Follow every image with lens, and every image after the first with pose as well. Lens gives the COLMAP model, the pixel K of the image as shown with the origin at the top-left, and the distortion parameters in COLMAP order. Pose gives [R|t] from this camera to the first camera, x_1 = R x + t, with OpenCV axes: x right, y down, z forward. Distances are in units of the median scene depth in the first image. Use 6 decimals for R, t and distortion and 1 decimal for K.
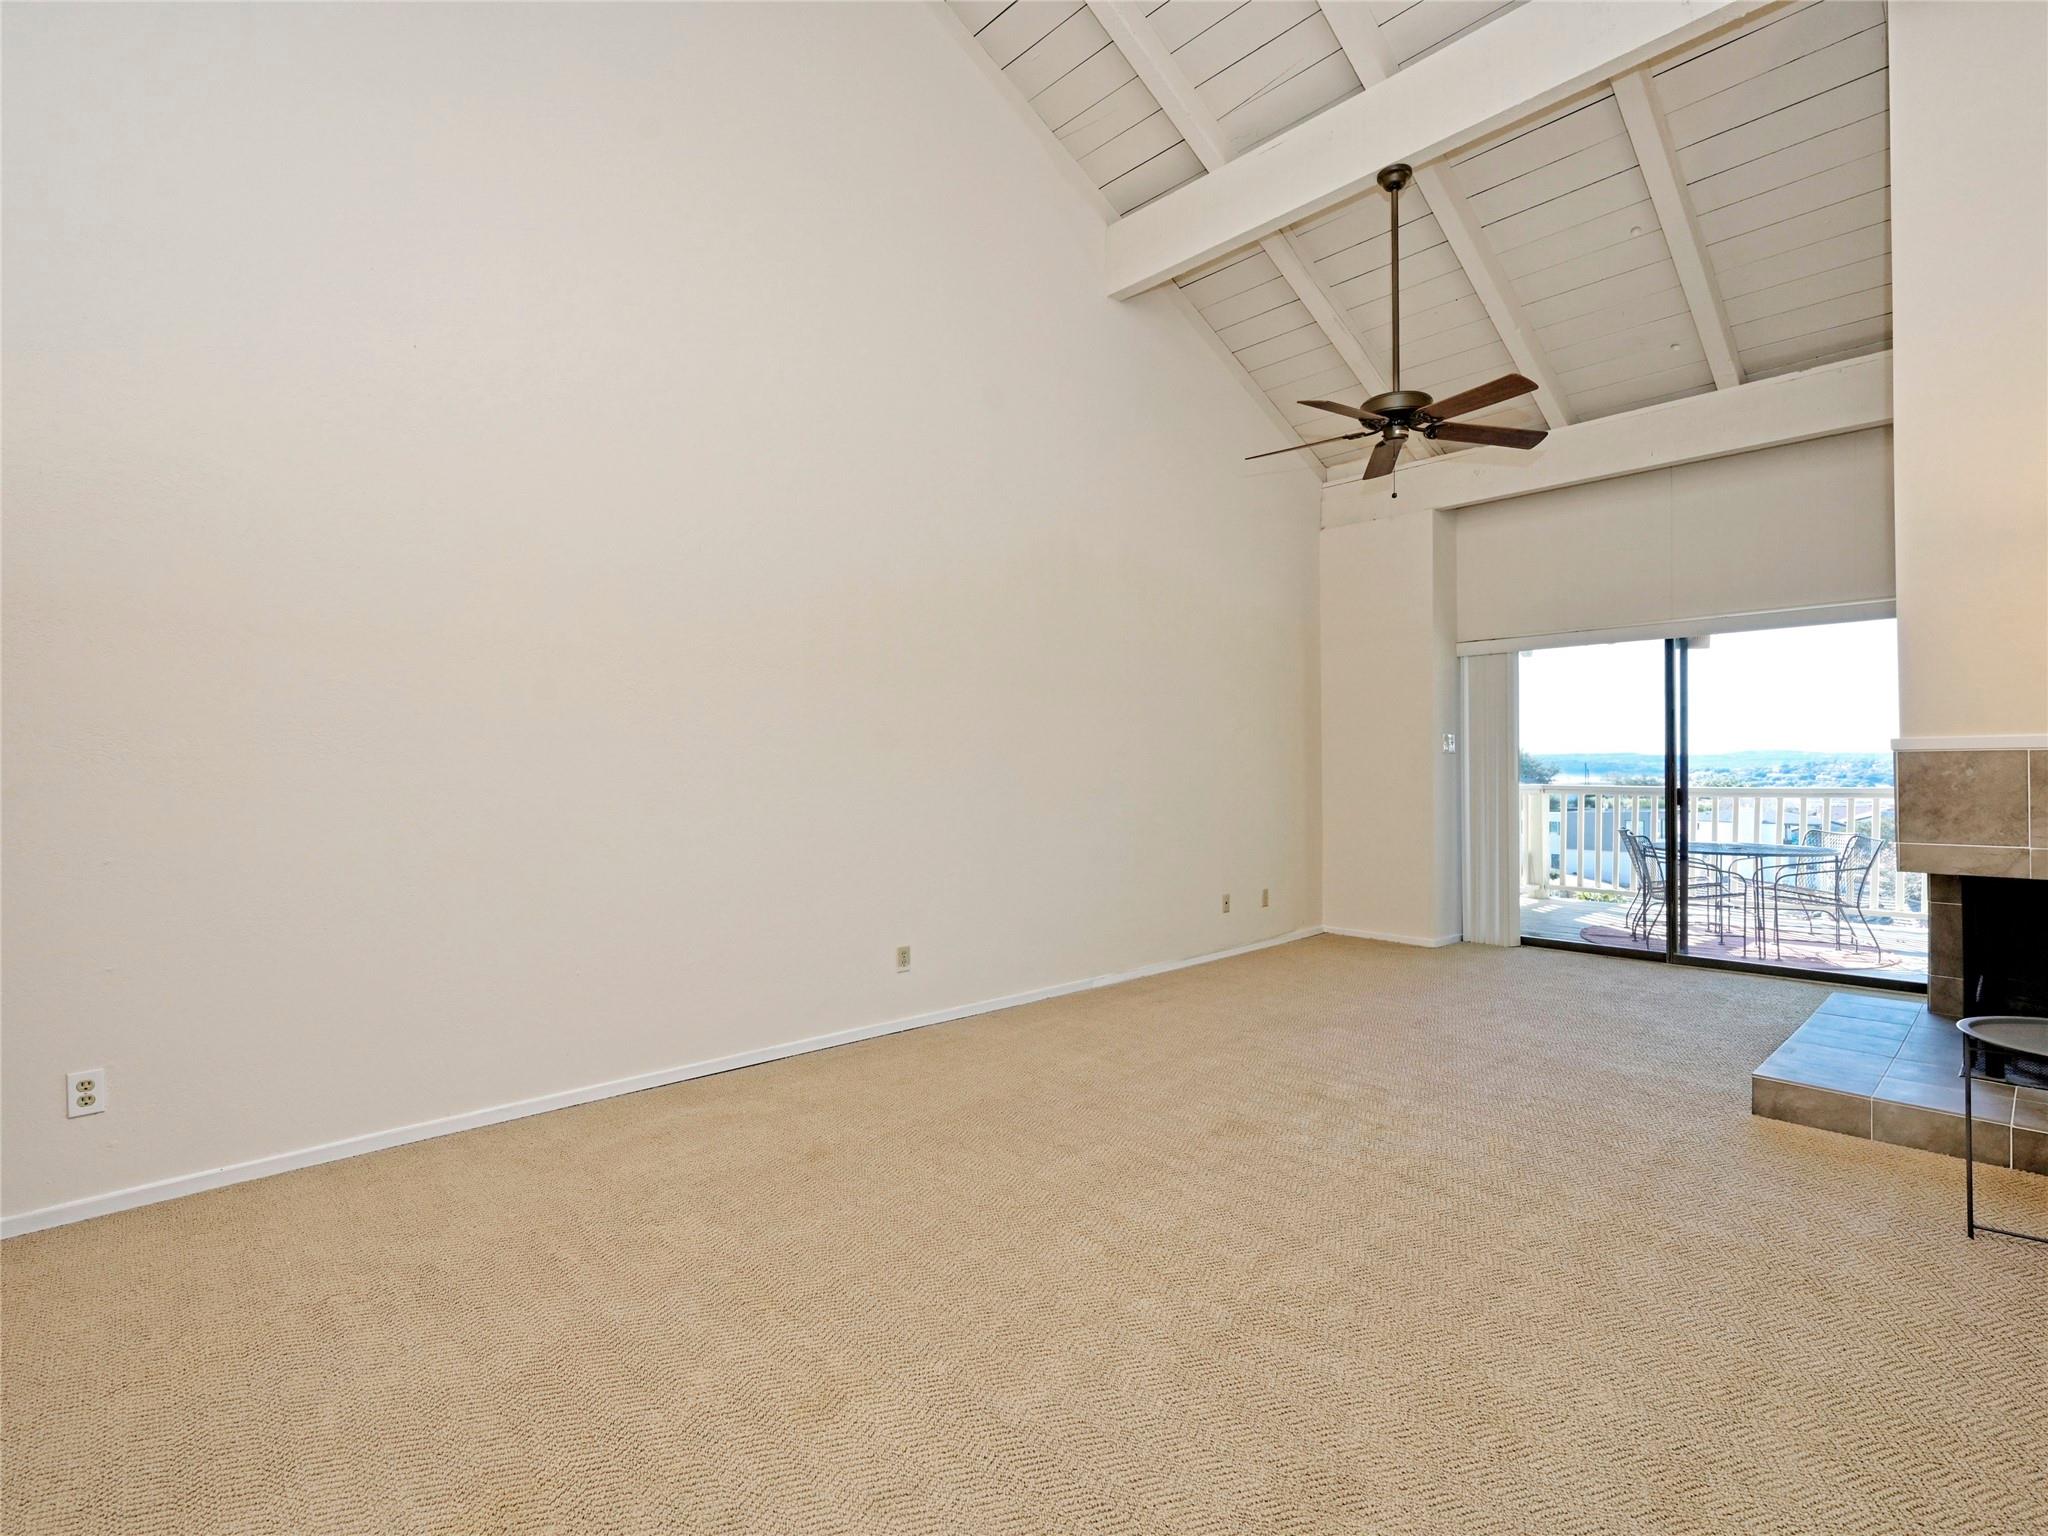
lens RADIAL K [[978.9, 0, 1026.9], [0, 978.9, 763.5], [0, 0, 1]] dist [0.000593, -0.000620]
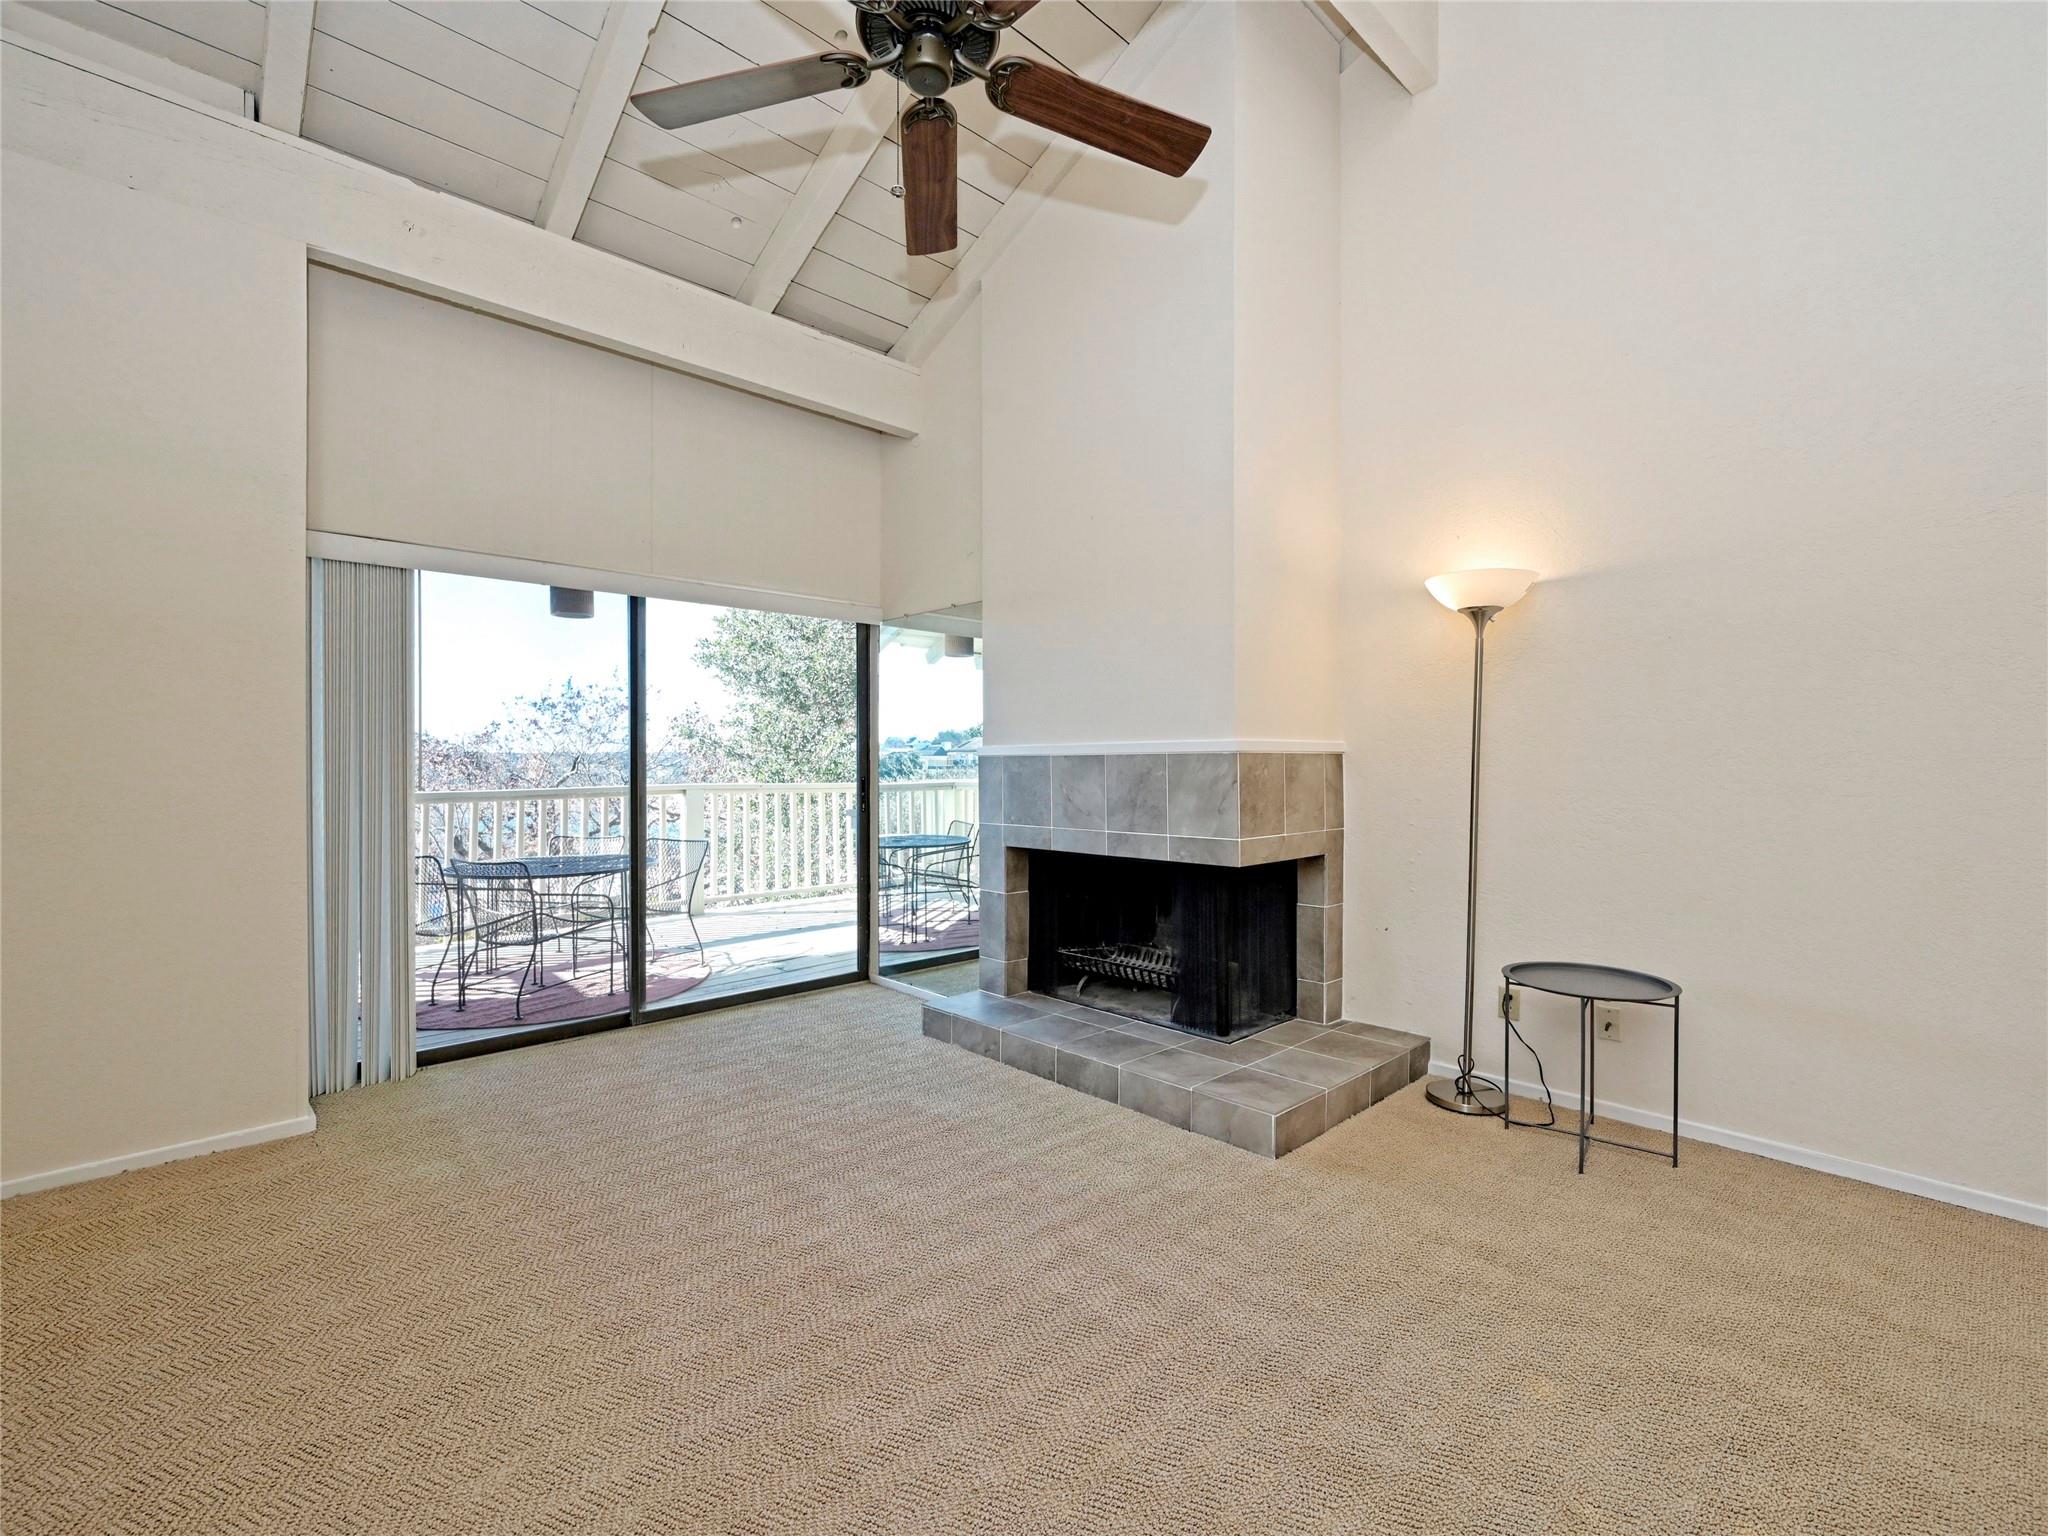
lens RADIAL K [[908.7, 0, 1027.5], [0, 908.7, 765.5], [0, 0, 1]] dist [-0.003317, 0.000699]
pose [[0.001402, 0.003262, 0.999994, -0.047599], [-0.004671, 0.999984, -0.003256, 0.003816], [-0.999988, -0.004666, 0.001417, 0.723419]]
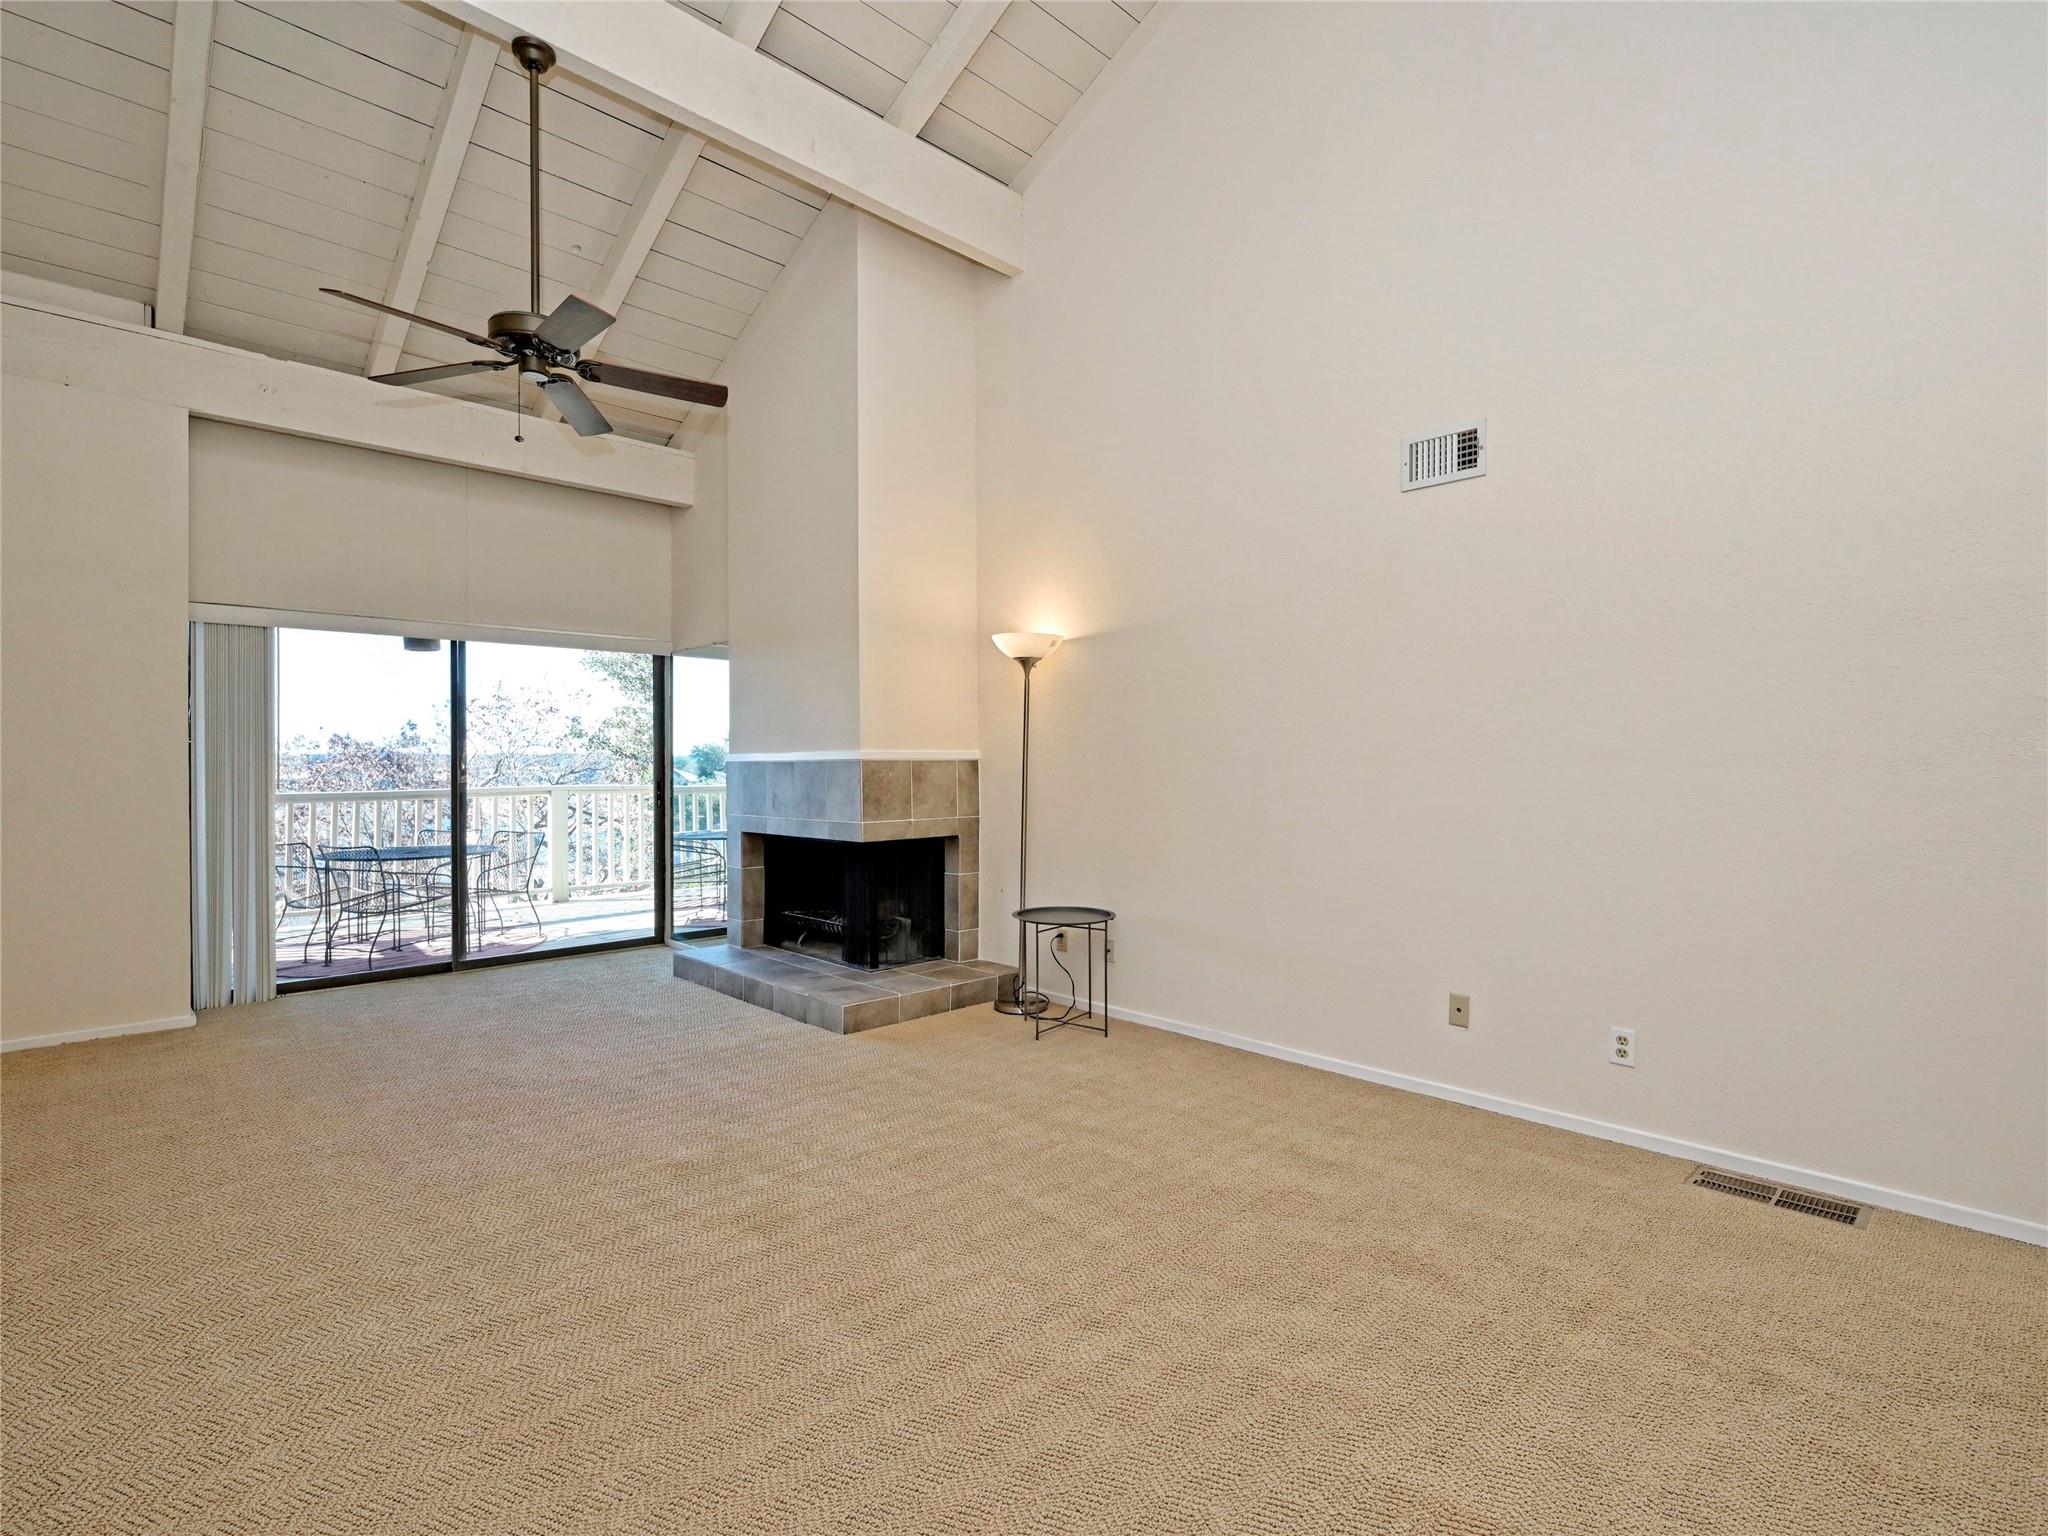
lens RADIAL K [[978.9, 0, 1026.9], [0, 978.9, 763.5], [0, 0, 1]] dist [0.000593, -0.000620]
pose [[-0.006857, 0.006171, 0.999957, -0.341726], [-0.001885, 0.999979, -0.006184, 0.000755], [-0.999975, -0.001927, -0.006845, 0.450635]]
